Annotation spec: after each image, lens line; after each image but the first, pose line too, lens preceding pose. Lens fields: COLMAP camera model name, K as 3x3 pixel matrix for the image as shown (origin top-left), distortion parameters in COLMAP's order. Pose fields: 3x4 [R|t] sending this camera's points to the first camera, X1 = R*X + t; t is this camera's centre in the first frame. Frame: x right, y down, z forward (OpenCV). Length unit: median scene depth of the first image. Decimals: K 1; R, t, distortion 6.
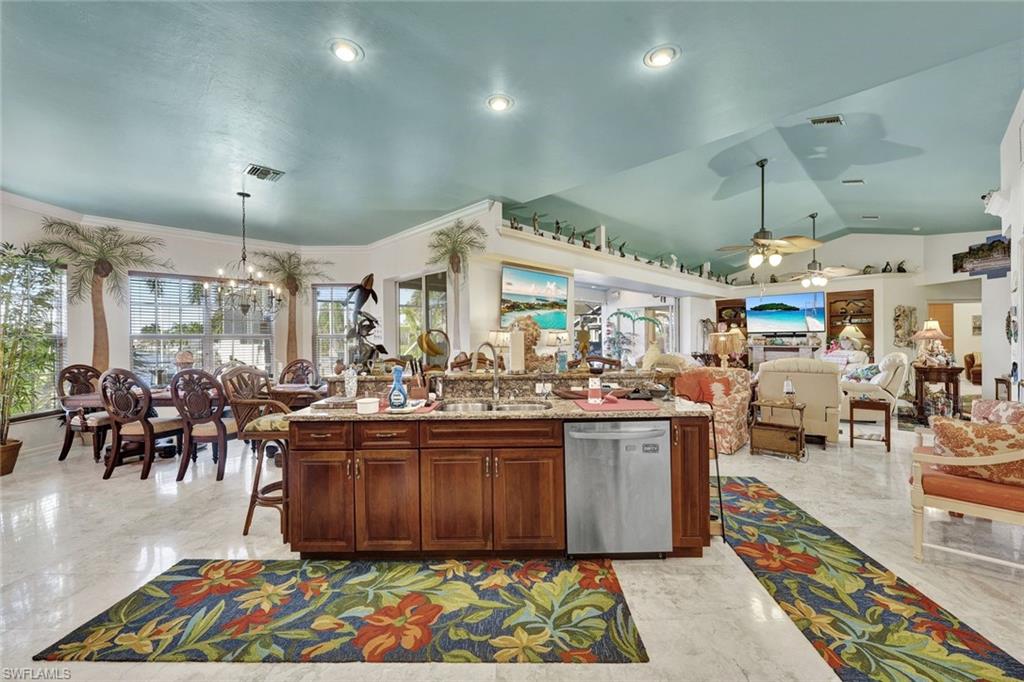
lens RADIAL K [[409.8, 0, 511.0], [0, 409.8, 340.6], [0, 0, 1]] dist [-0.000569, 0.000699]
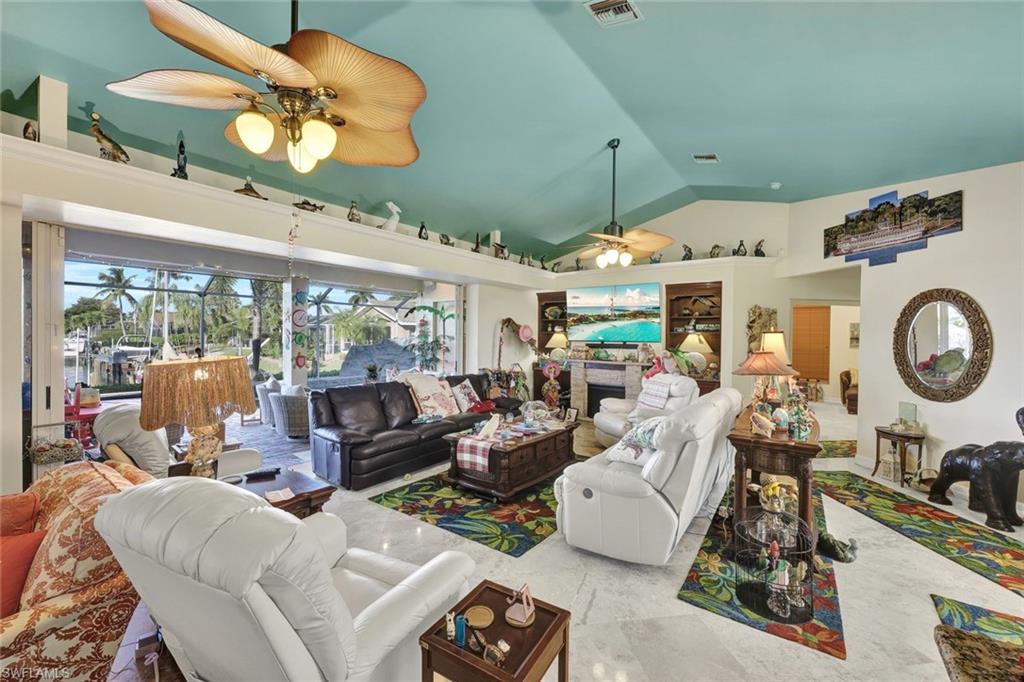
lens RADIAL K [[409.8, 0, 511.0], [0, 409.8, 340.6], [0, 0, 1]] dist [-0.000569, 0.000699]
pose [[0.988636, 0.018691, 0.149164, 0.700872], [-0.019945, 0.999777, 0.006921, -0.039517], [-0.149001, -0.009817, 0.988788, 0.610447]]
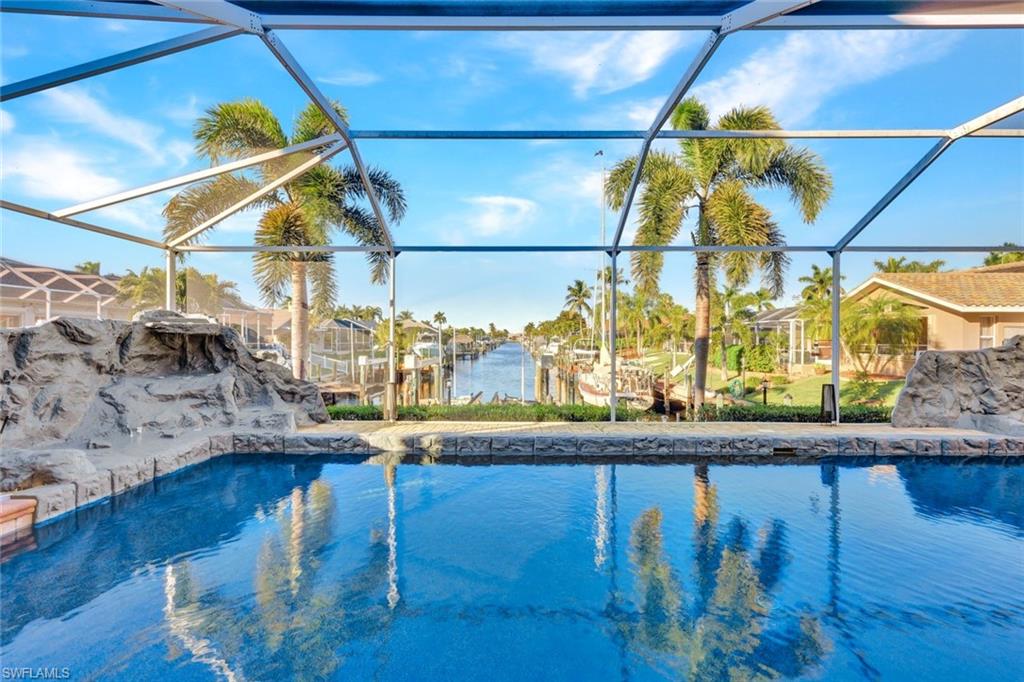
lens RADIAL K [[445.6, 0, 512.0], [0, 445.6, 341.0], [0, 0, 1]] dist [0.001063, 0.000261]
pose [[0.708612, 0.014879, -0.705441, 0.096784], [-0.010541, 0.999889, 0.010501, 0.007966], [0.705519, -0.000005, 0.708691, 1.900431]]
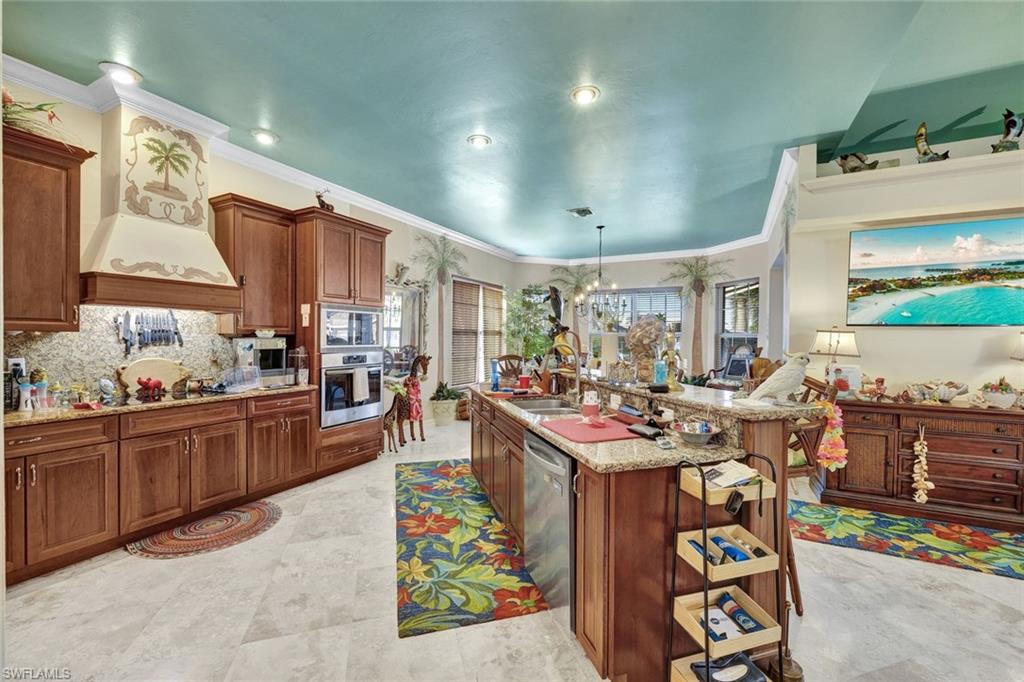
lens RADIAL K [[409.8, 0, 511.0], [0, 409.8, 340.6], [0, 0, 1]] dist [-0.000569, 0.000699]
pose [[0.295799, 0.022296, -0.954990, 0.421336], [-0.015911, 0.999704, 0.018411, -0.010176], [0.955118, 0.009749, 0.296066, 0.275934]]
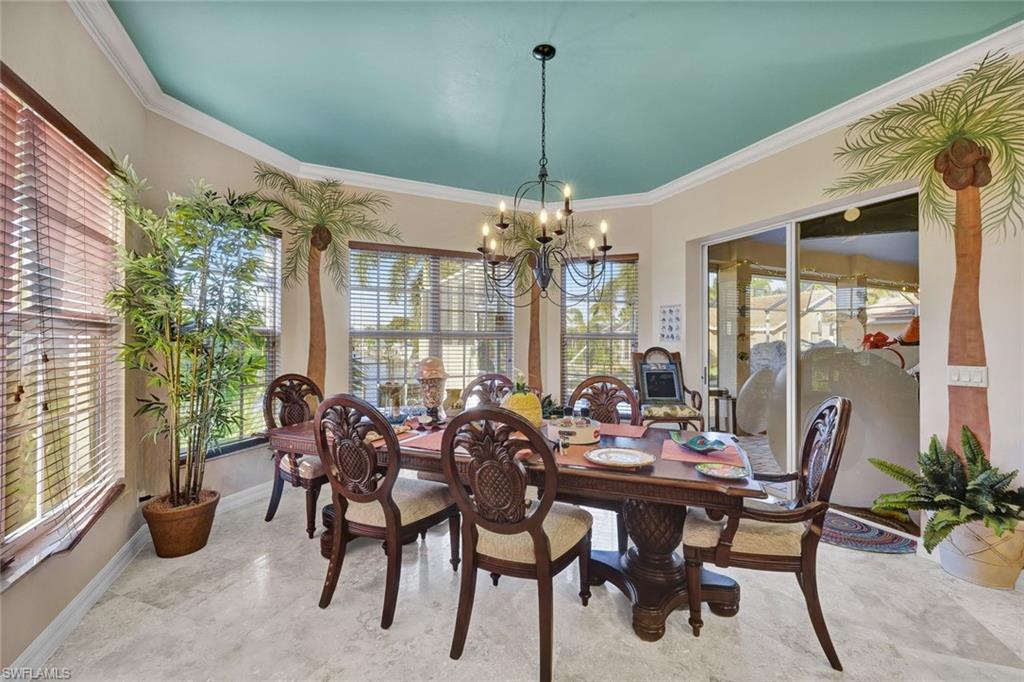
lens RADIAL K [[409.8, 0, 511.0], [0, 409.8, 340.6], [0, 0, 1]] dist [-0.000569, 0.000699]
pose [[0.942639, 0.009813, -0.333669, -0.421910], [-0.011887, 0.999921, -0.004174, 0.001973], [0.333602, 0.007901, 0.942681, 0.417286]]
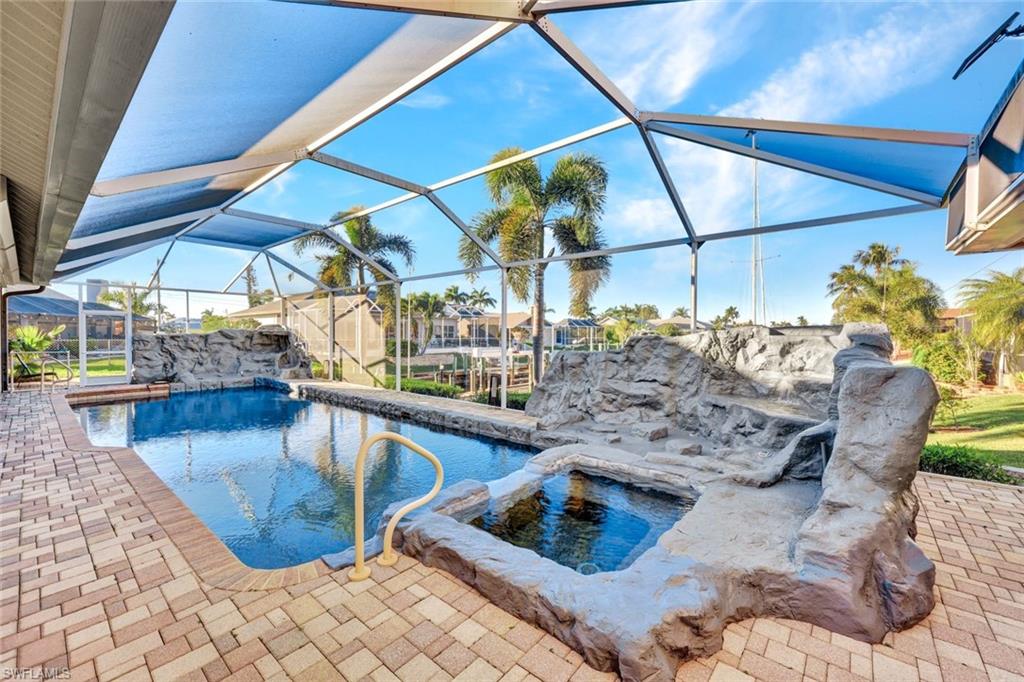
lens RADIAL K [[409.8, 0, 511.0], [0, 409.8, 340.6], [0, 0, 1]] dist [-0.000569, 0.000699]
pose [[0.085760, 0.027375, -0.995940, 1.270637], [-0.004210, 0.999623, 0.027114, -0.027431], [0.996307, 0.001868, 0.085843, 3.345255]]
